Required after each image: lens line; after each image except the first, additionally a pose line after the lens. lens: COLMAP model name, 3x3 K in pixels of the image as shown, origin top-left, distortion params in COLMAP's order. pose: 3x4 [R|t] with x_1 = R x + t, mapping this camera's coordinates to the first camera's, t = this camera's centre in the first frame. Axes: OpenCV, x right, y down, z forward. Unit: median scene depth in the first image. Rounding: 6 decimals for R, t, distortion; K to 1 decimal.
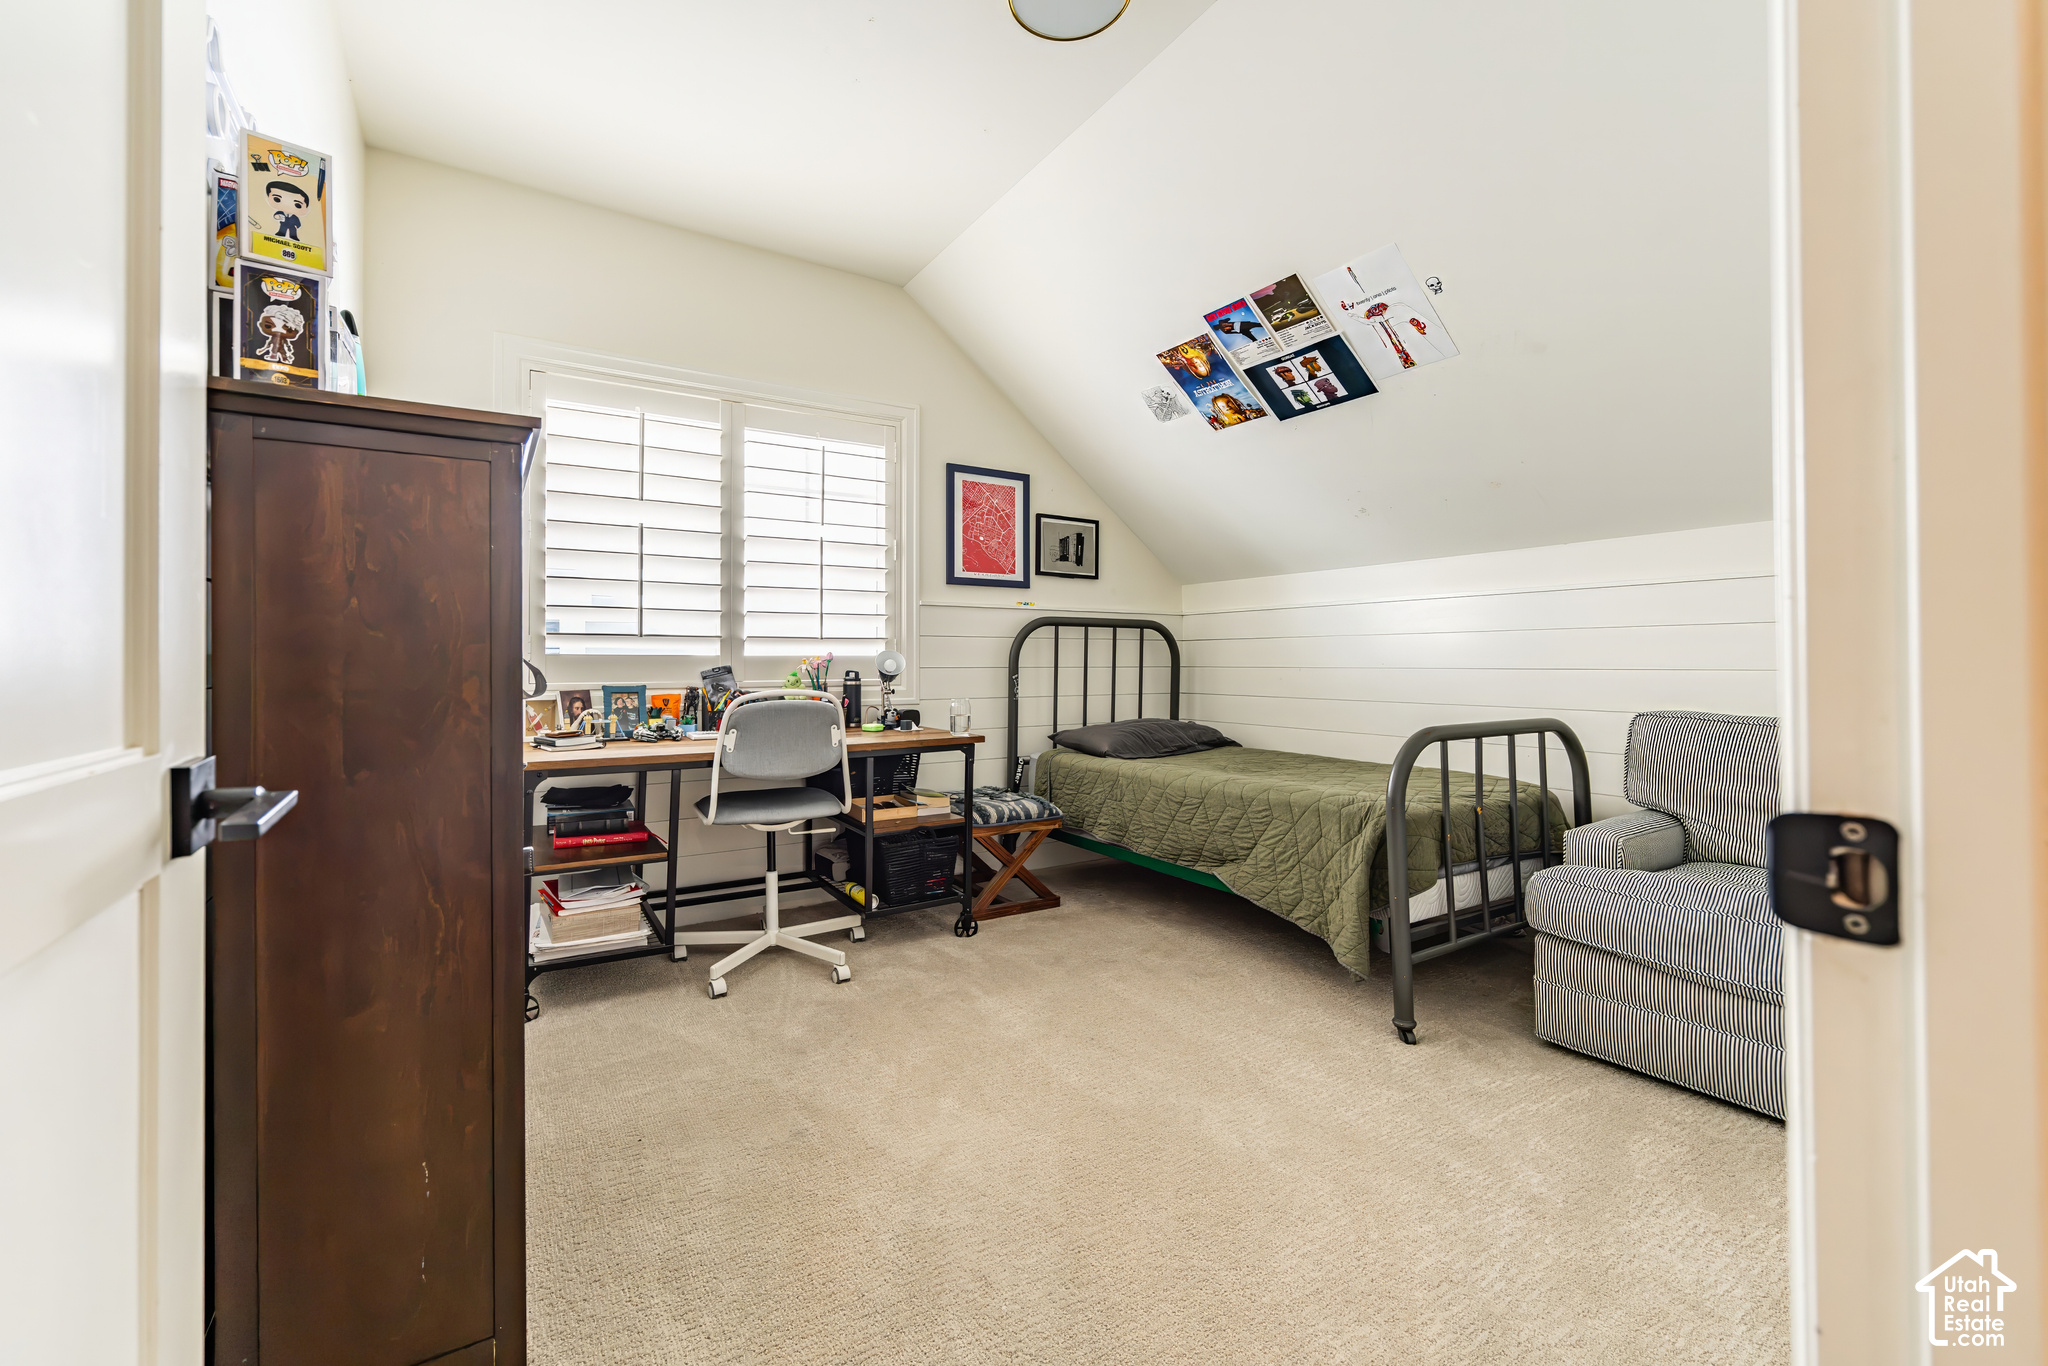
lens RADIAL K [[848.6, 0, 1020.7], [0, 848.6, 667.7], [0, 0, 1]] dist [0.003074, 0.000509]
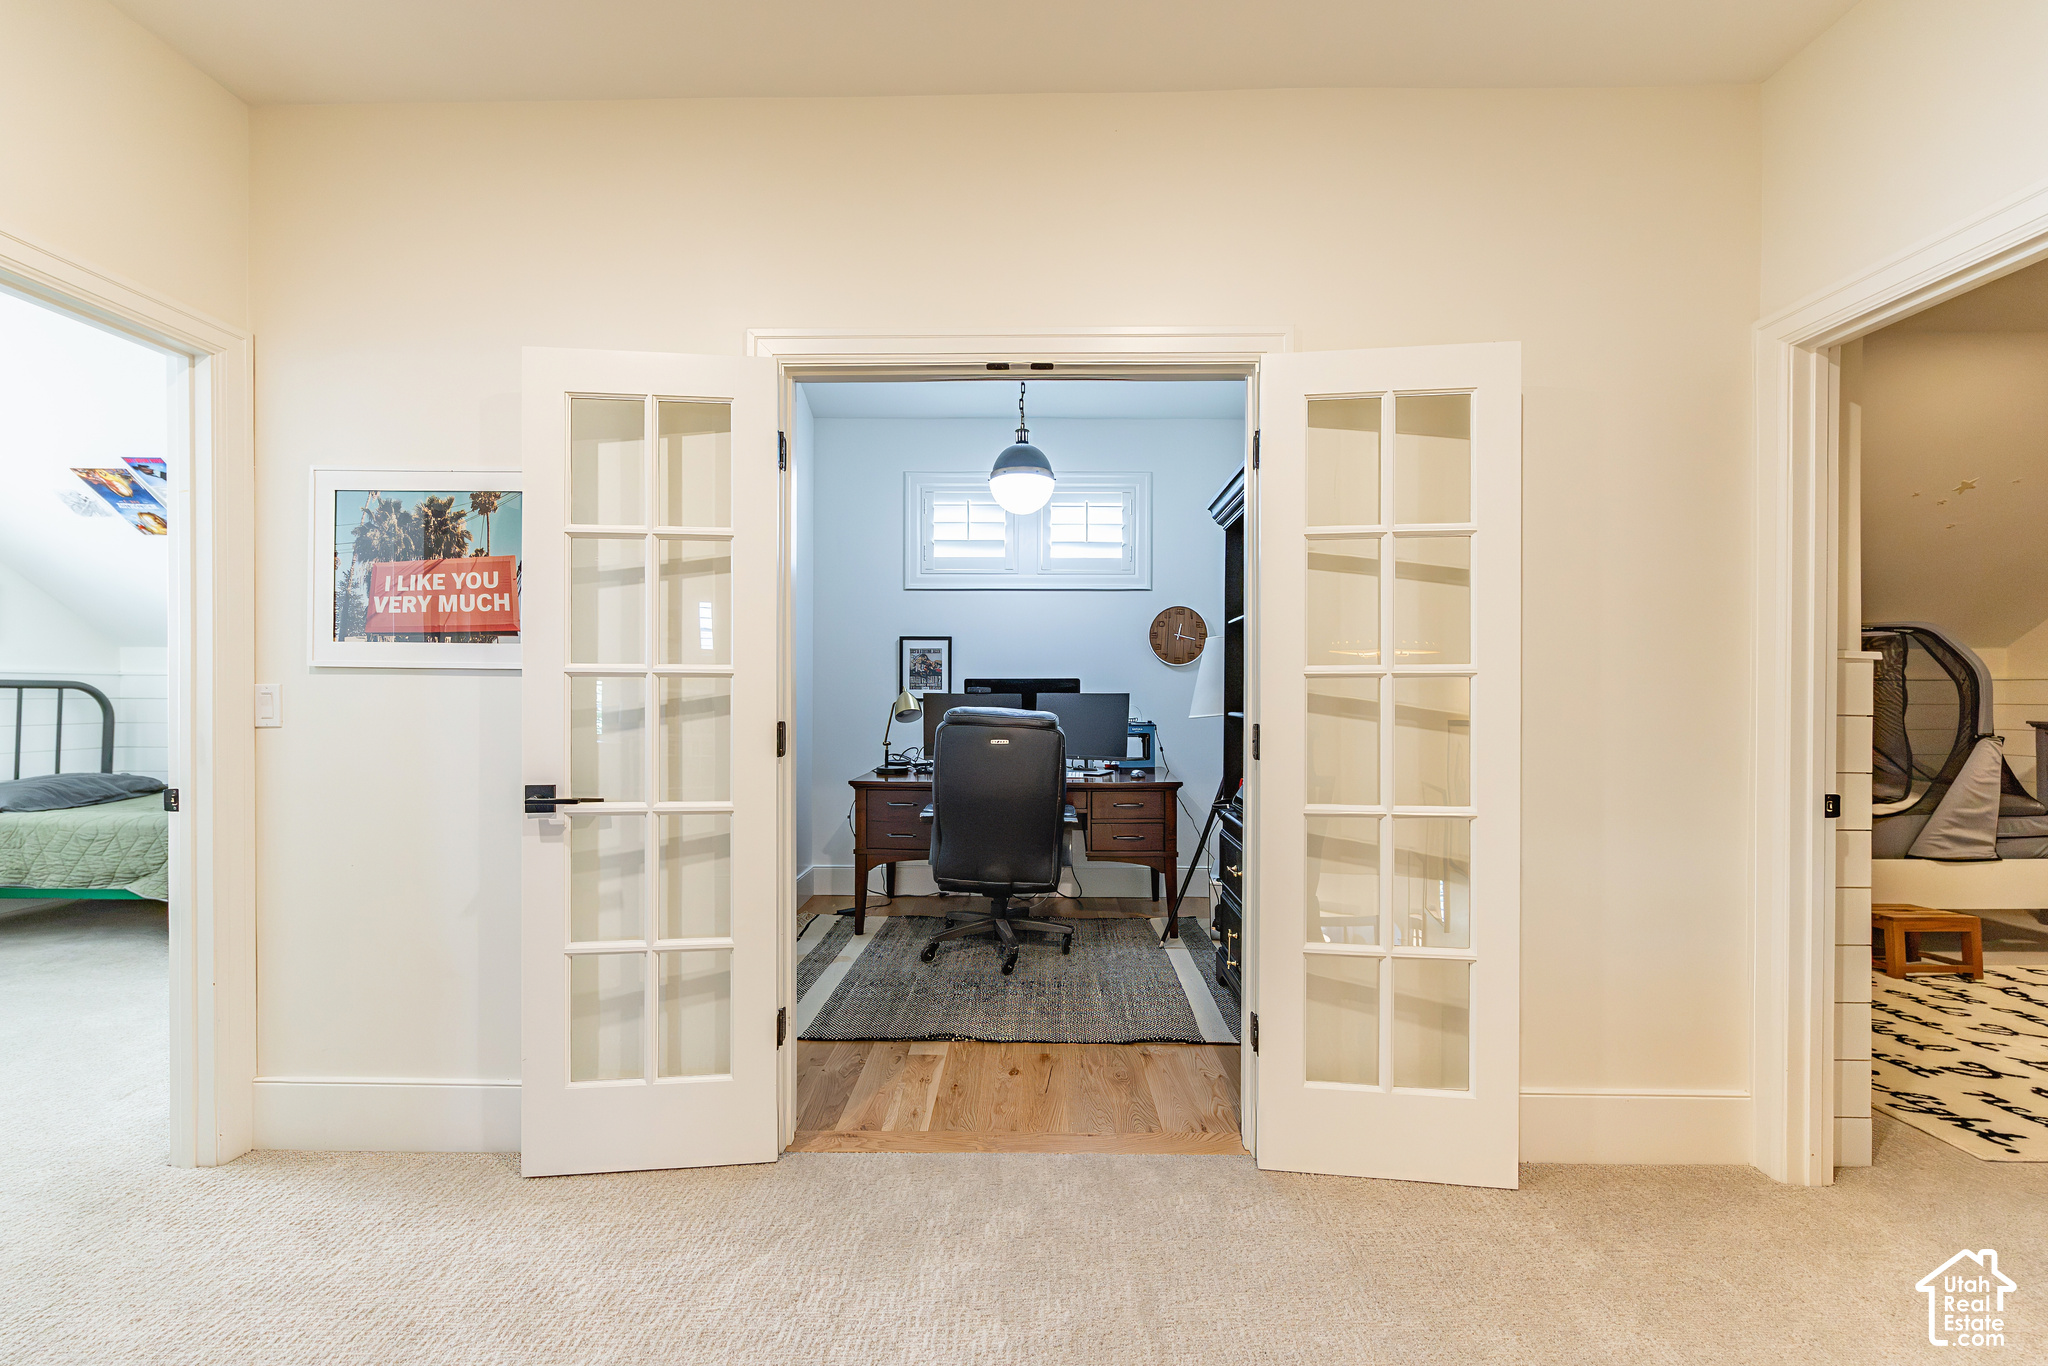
lens RADIAL K [[848.6, 0, 1029.1], [0, 848.6, 690.1], [0, 0, 1]] dist [0.003074, 0.000509]
pose [[0.572561, 0.003953, 0.819853, -0.048314], [-0.001743, 0.999992, -0.003604, -0.054727], [-0.819860, 0.000634, 0.572563, -0.775101]]
